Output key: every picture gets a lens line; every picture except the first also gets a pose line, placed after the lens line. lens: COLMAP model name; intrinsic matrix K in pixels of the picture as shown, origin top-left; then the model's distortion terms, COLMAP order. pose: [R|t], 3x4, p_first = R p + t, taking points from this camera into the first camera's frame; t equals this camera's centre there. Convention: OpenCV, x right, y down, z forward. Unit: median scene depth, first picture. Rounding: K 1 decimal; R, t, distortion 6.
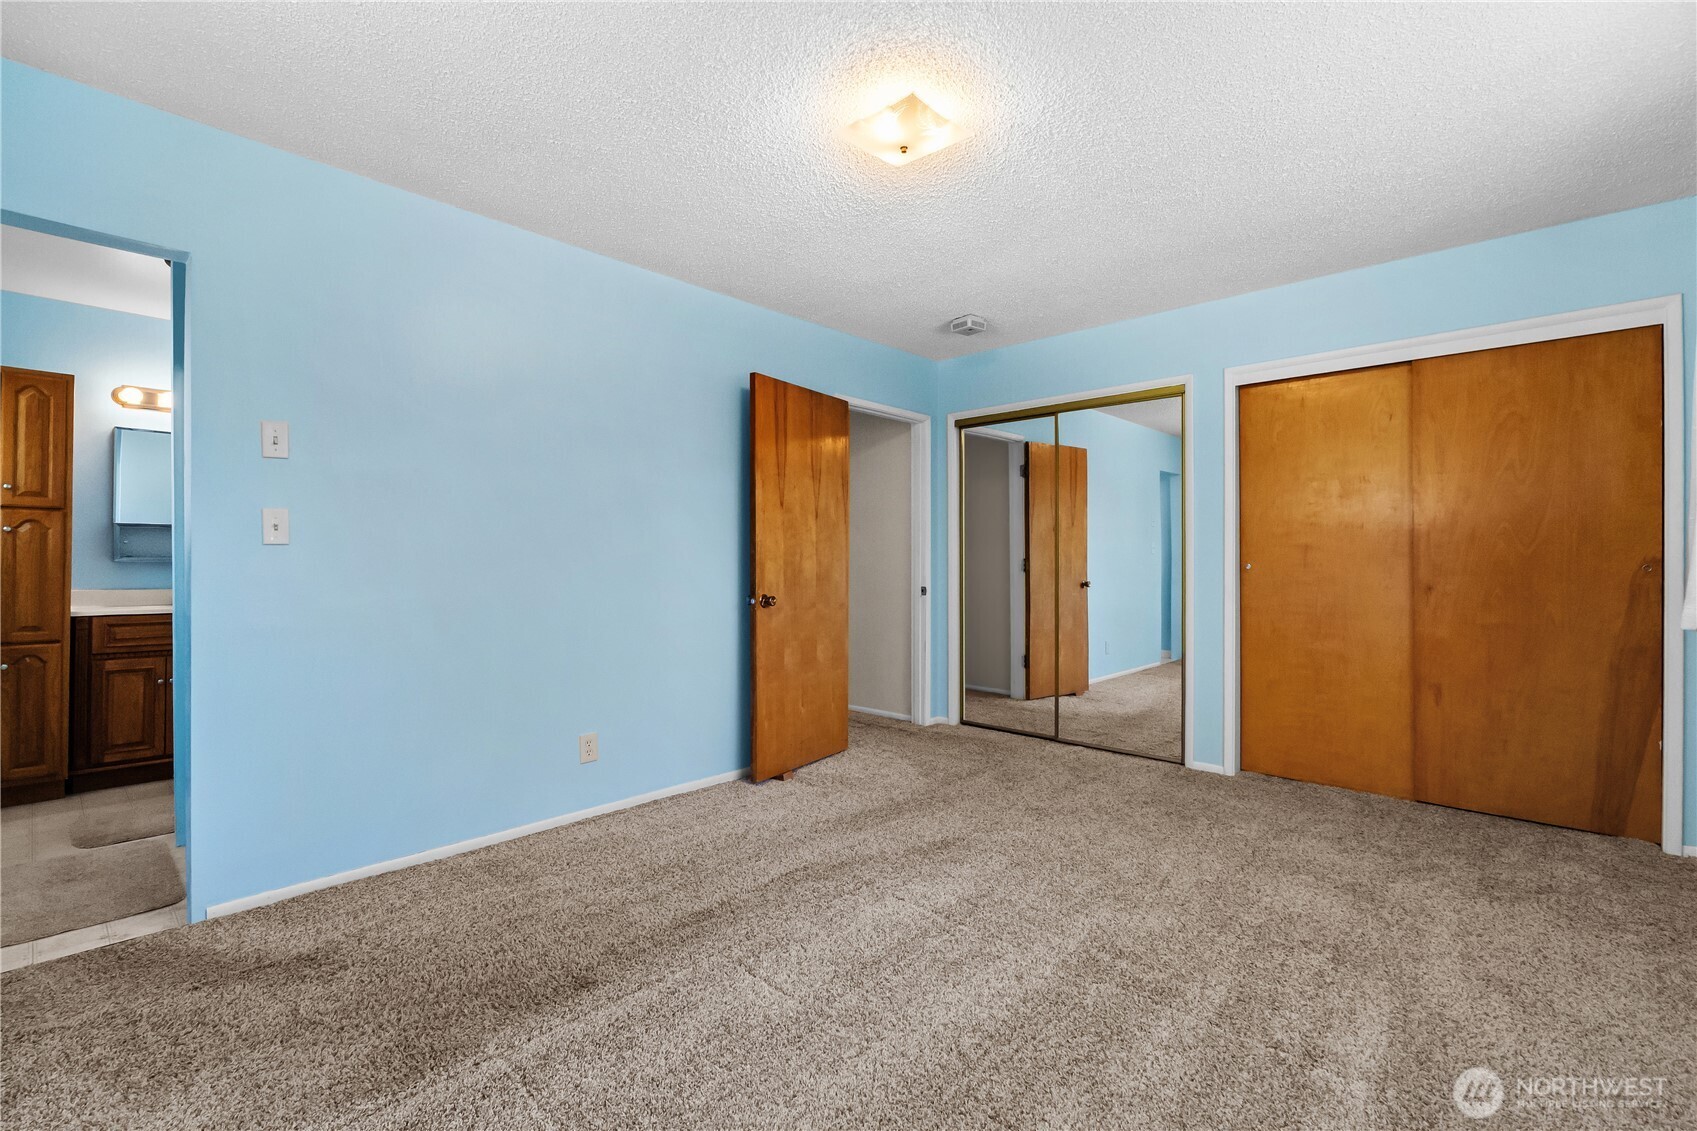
lens RADIAL K [[760.0, 0, 855.1], [0, 760.0, 559.0], [0, 0, 1]] dist [-0.002881, 0.000259]
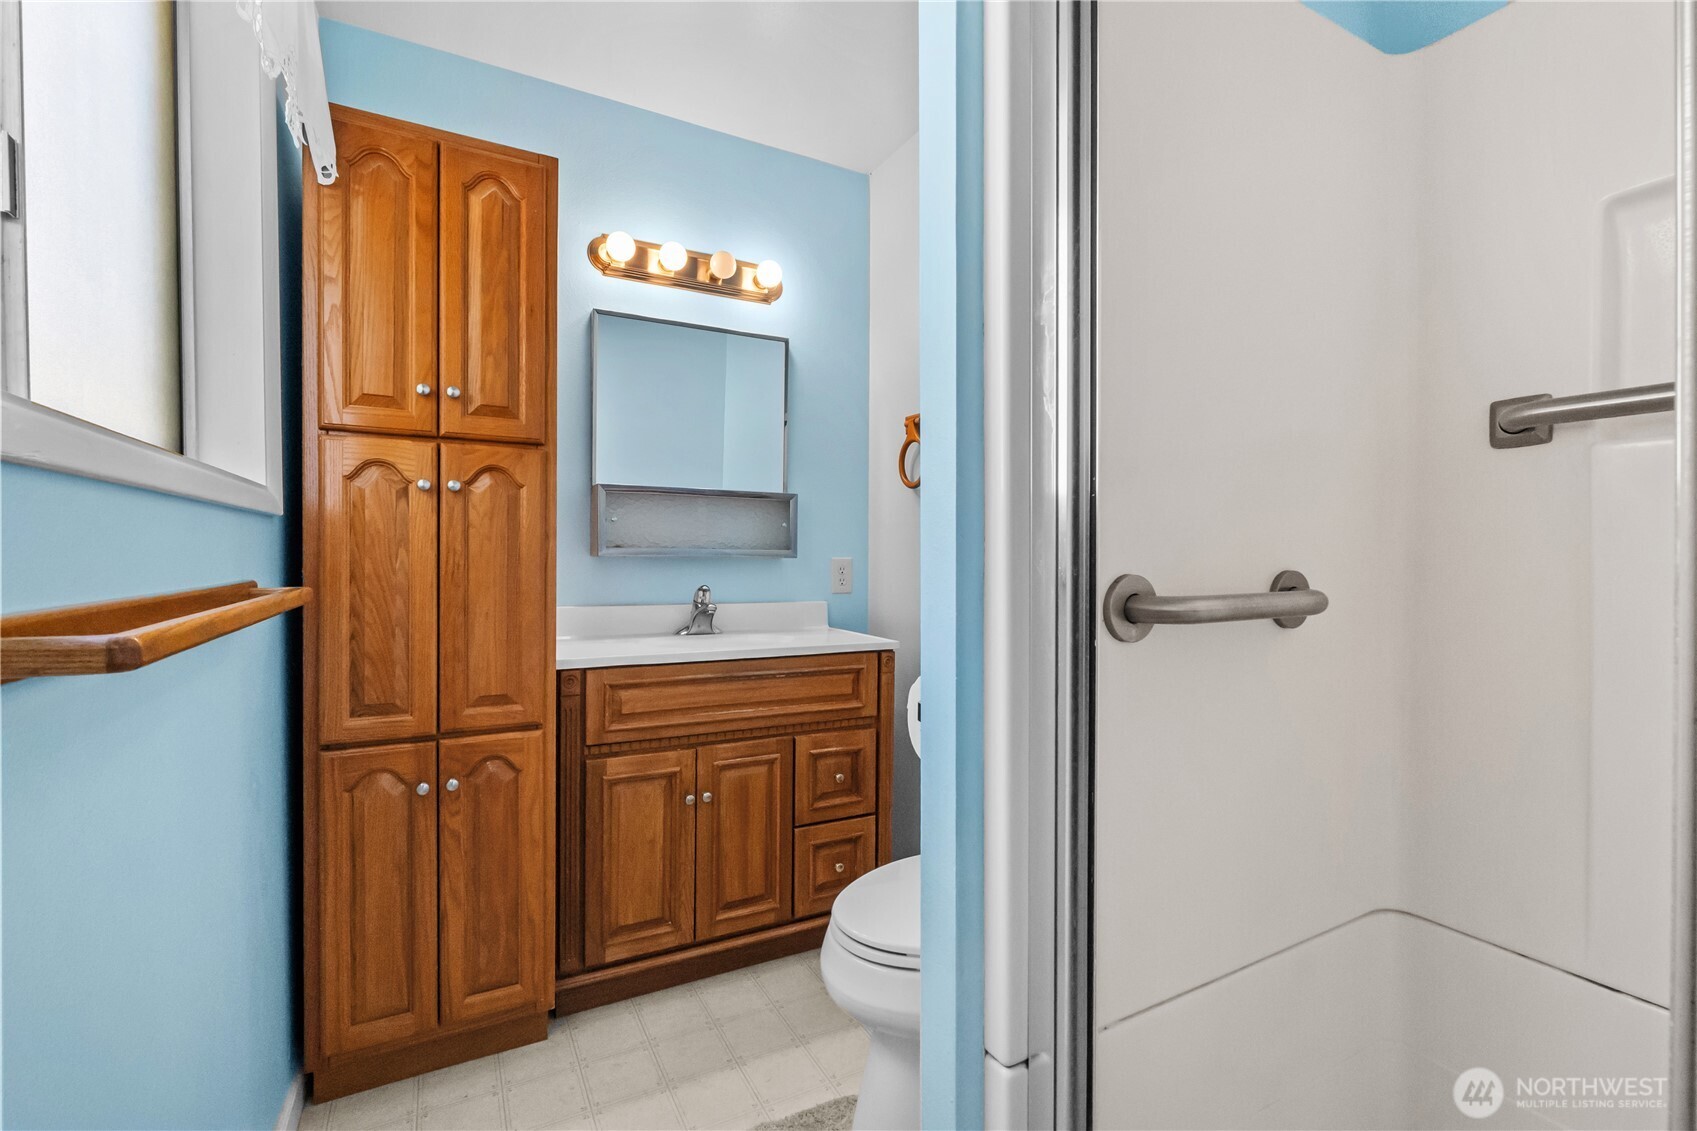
lens RADIAL K [[760.0, 0, 844.2], [0, 760.0, 564.7], [0, 0, 1]] dist [-0.002881, 0.000259]
pose [[0.943376, 0.006571, -0.331660, -0.715299], [0.000579, 0.999770, 0.021454, -0.001553], [0.331724, -0.020431, 0.943155, 0.618903]]
